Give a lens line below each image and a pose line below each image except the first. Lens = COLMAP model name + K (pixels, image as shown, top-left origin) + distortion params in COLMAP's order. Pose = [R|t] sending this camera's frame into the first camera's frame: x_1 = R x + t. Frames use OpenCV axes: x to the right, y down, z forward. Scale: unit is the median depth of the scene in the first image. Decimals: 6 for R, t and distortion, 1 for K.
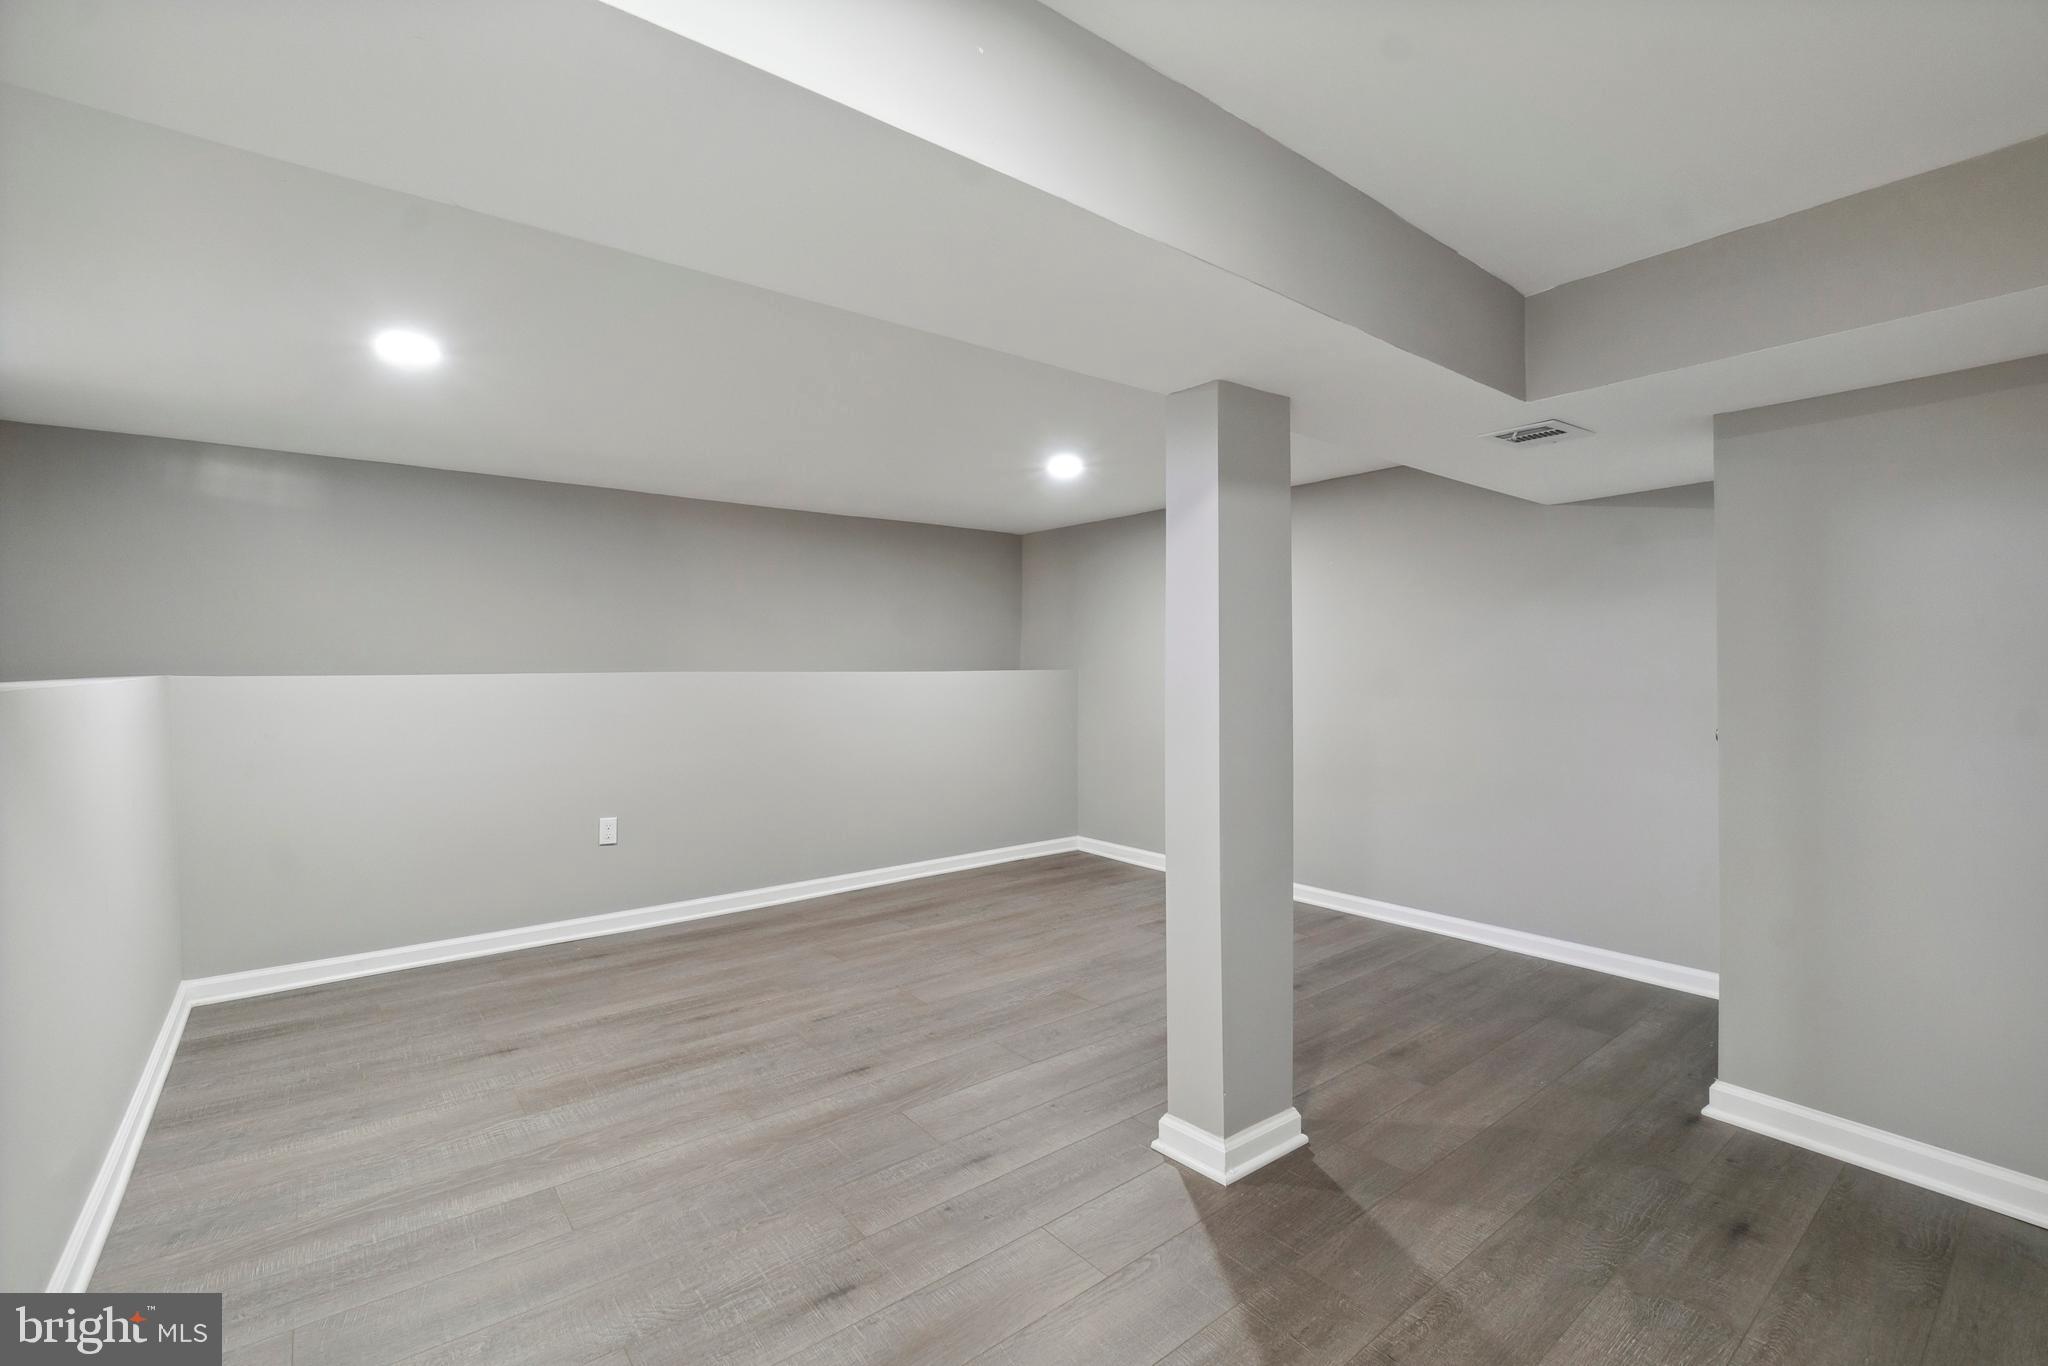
lens RADIAL K [[895.1, 0, 1027.0], [0, 895.1, 670.1], [0, 0, 1]] dist [-0.003982, -0.000314]
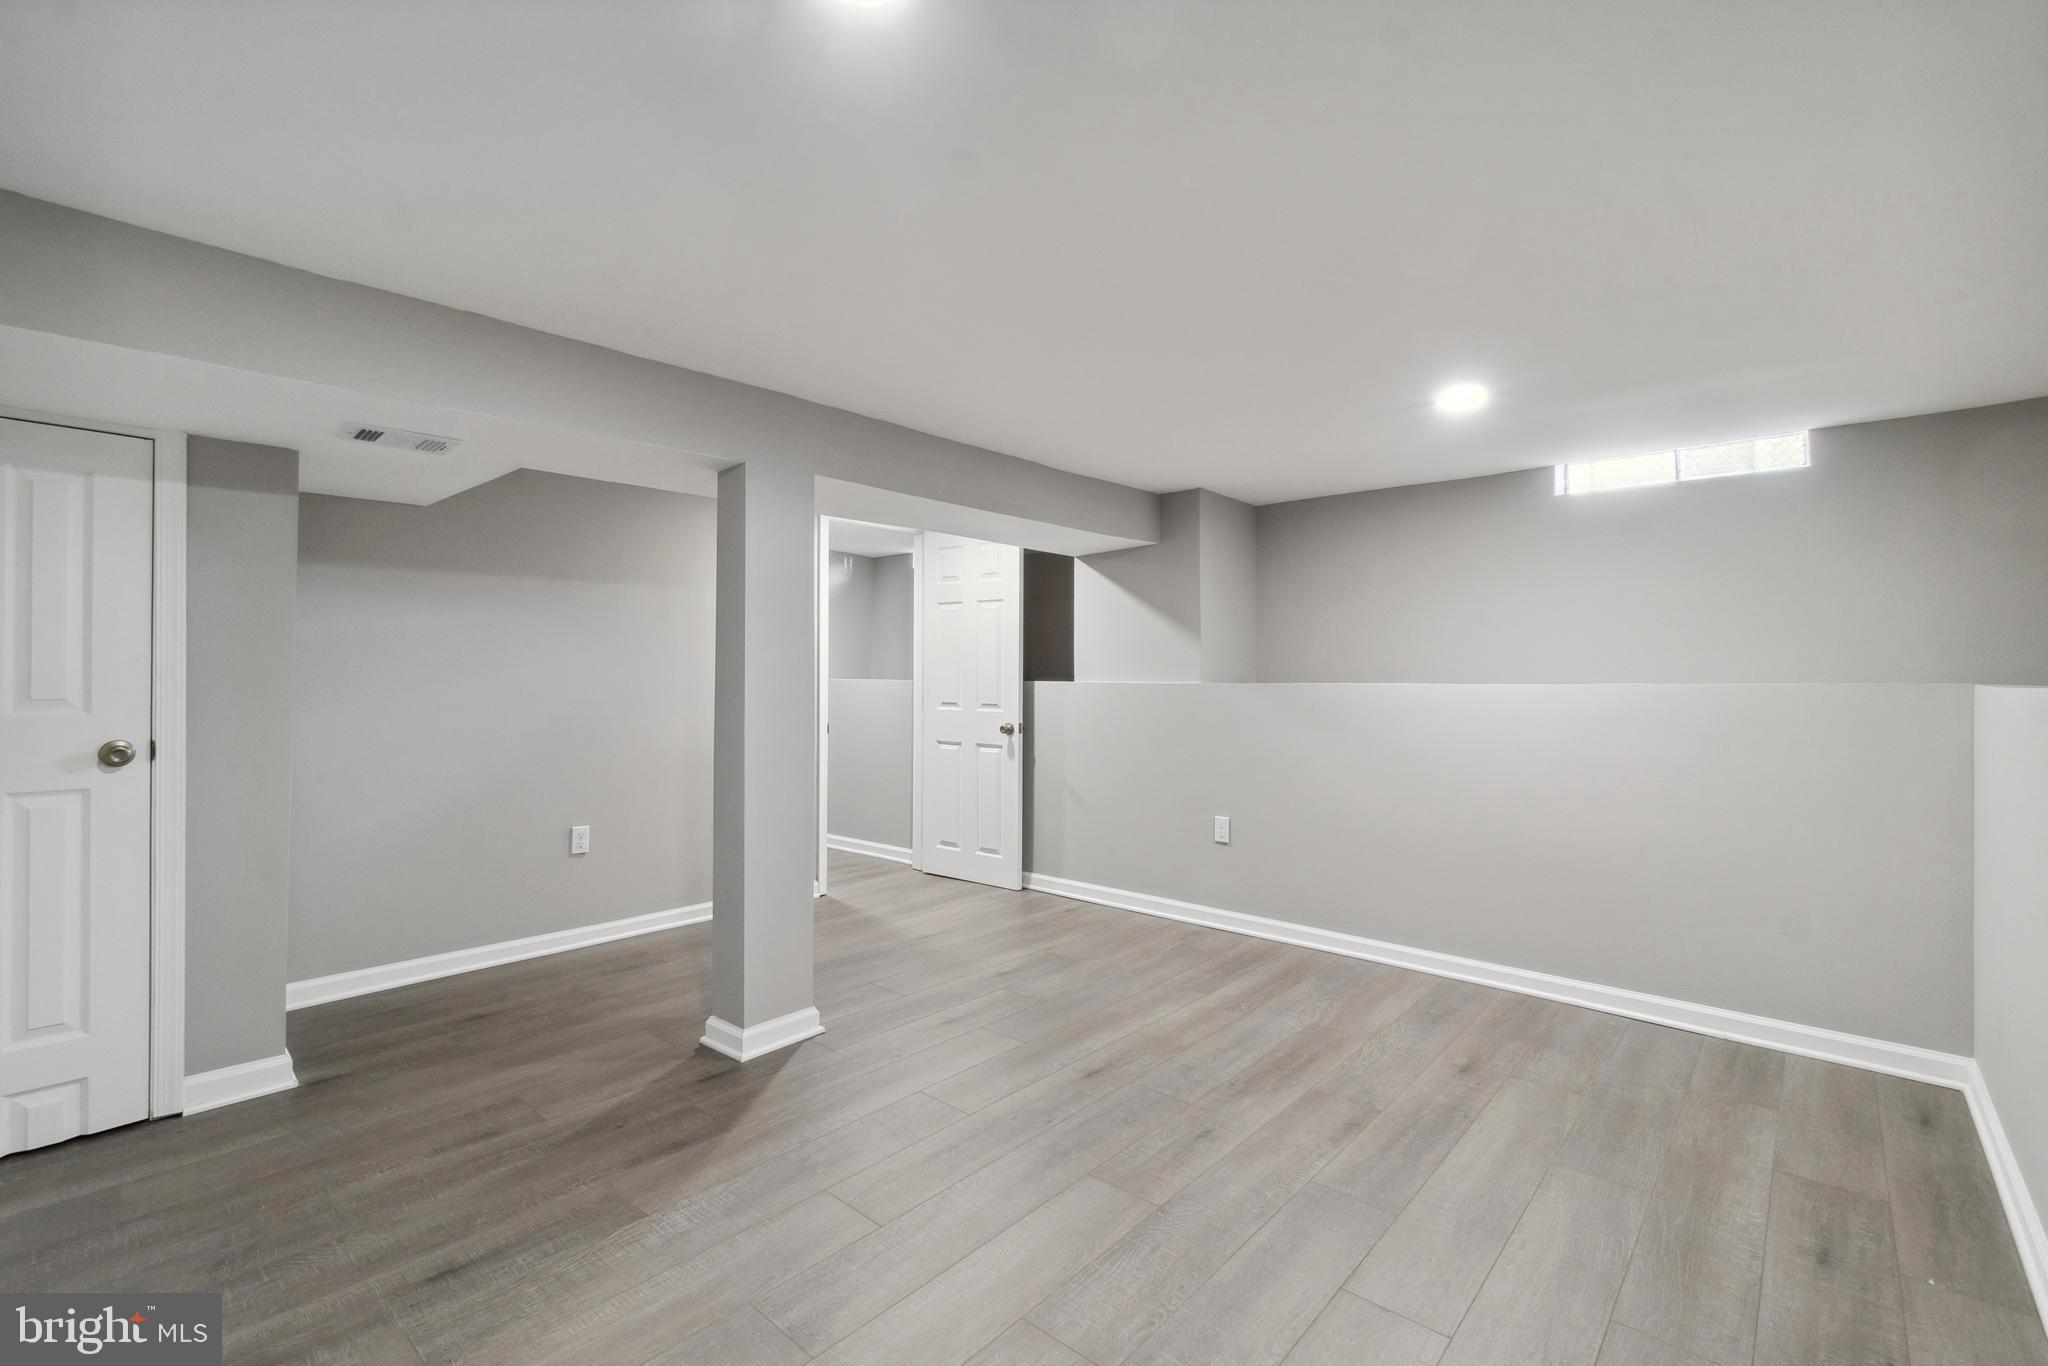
lens RADIAL K [[895.1, 0, 1027.0], [0, 895.1, 670.1], [0, 0, 1]] dist [-0.003982, -0.000314]
pose [[-0.984922, -0.001424, -0.172991, 0.062309], [-0.000969, 0.999996, -0.002711, -0.007509], [0.172994, -0.002503, -0.984920, 2.015822]]
